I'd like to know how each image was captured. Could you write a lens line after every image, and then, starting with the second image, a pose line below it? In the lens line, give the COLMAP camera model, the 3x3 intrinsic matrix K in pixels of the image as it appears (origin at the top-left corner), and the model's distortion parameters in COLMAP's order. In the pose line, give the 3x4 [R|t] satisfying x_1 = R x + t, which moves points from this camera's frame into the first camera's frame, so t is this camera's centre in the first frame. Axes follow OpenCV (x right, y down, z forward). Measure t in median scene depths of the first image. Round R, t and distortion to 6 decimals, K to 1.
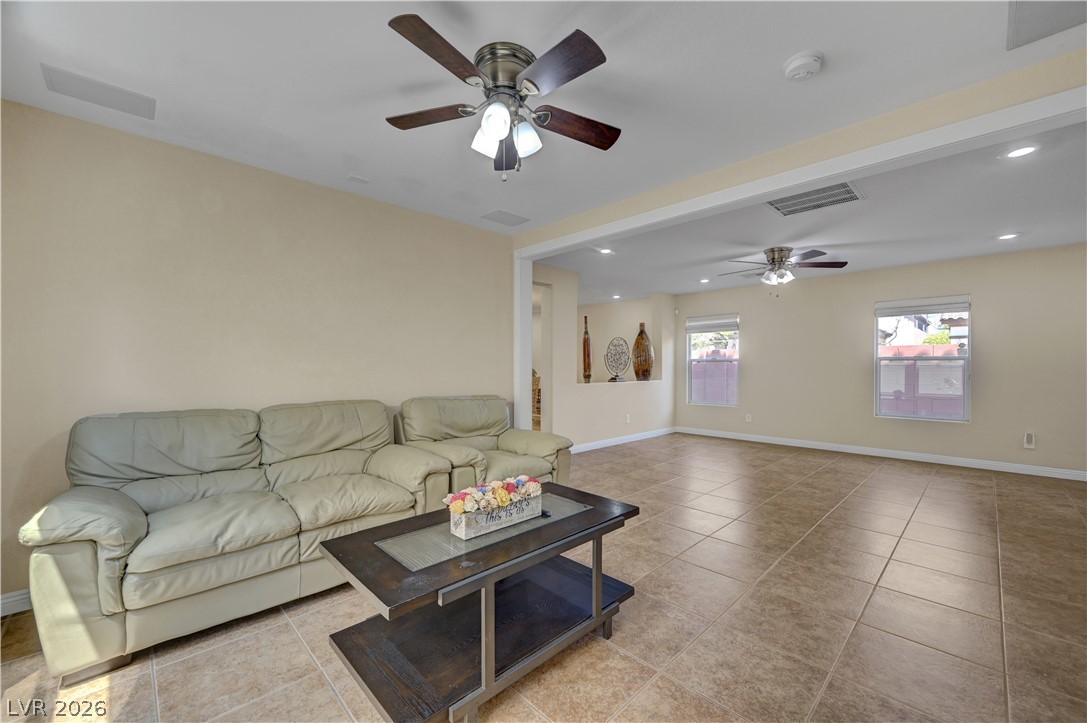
lens RADIAL K [[441.3, 0, 498.4], [0, 441.3, 365.1], [0, 0, 1]] dist [0.001898, 0.000411]
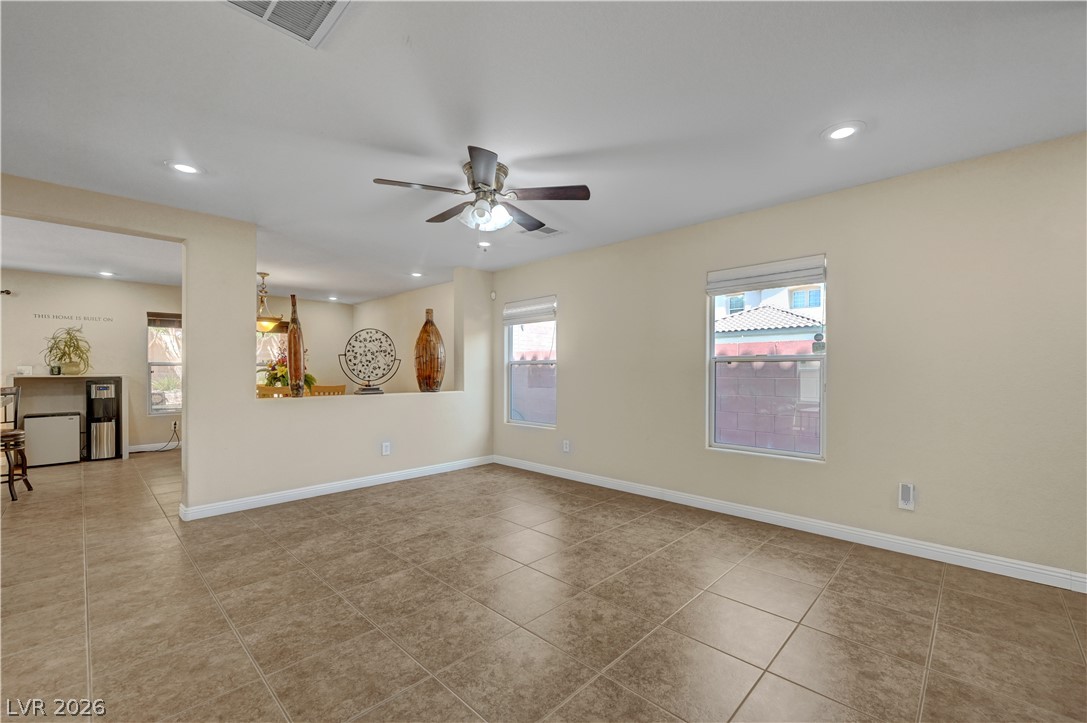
lens RADIAL K [[441.3, 0, 528.0], [0, 441.3, 368.8], [0, 0, 1]] dist [0.001898, 0.000411]
pose [[0.999349, -0.001716, 0.036034, 0.469229], [0.001837, 0.999993, -0.003328, 0.001482], [-0.036028, 0.003392, 0.999345, 0.299121]]
